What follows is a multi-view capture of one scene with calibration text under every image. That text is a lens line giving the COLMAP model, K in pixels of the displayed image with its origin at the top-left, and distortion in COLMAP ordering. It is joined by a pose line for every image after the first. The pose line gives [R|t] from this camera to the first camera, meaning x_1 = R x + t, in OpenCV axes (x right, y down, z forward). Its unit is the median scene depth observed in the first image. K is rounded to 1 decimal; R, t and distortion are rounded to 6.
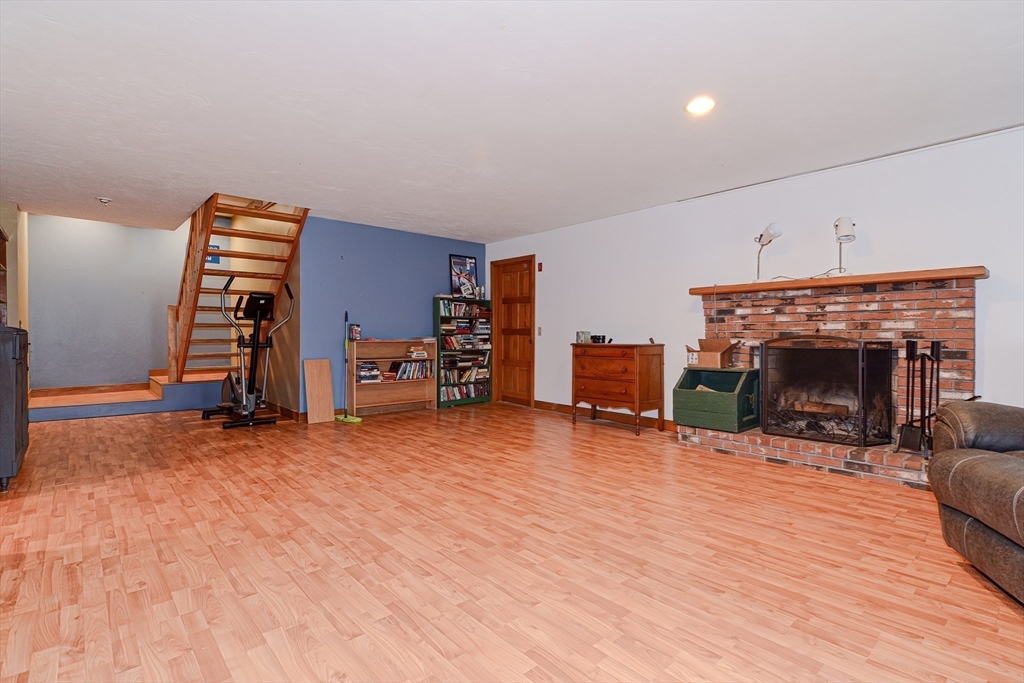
lens RADIAL K [[493.3, 0, 524.8], [0, 493.3, 359.2], [0, 0, 1]] dist [0.012487, -0.000702]
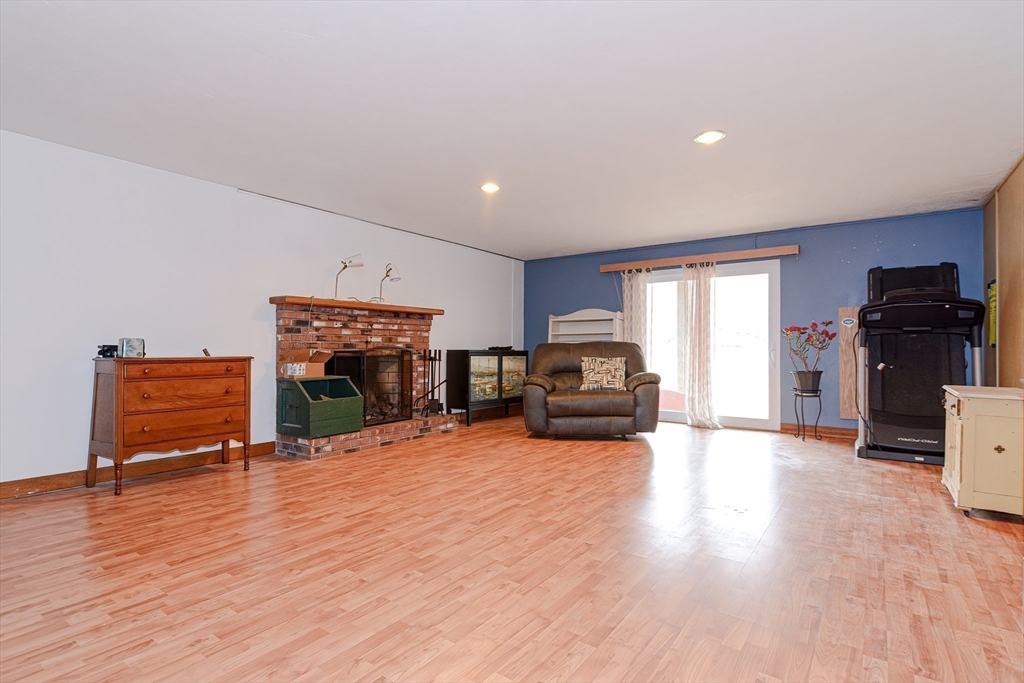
lens RADIAL K [[494.8, 0, 509.1], [0, 494.8, 341.1], [0, 0, 1]] dist [0.010600, -0.001343]
pose [[-0.196537, 0.013211, 0.980407, -0.807081], [0.048244, 0.998828, -0.003788, -0.039104], [-0.979309, 0.046554, -0.196944, 0.919156]]
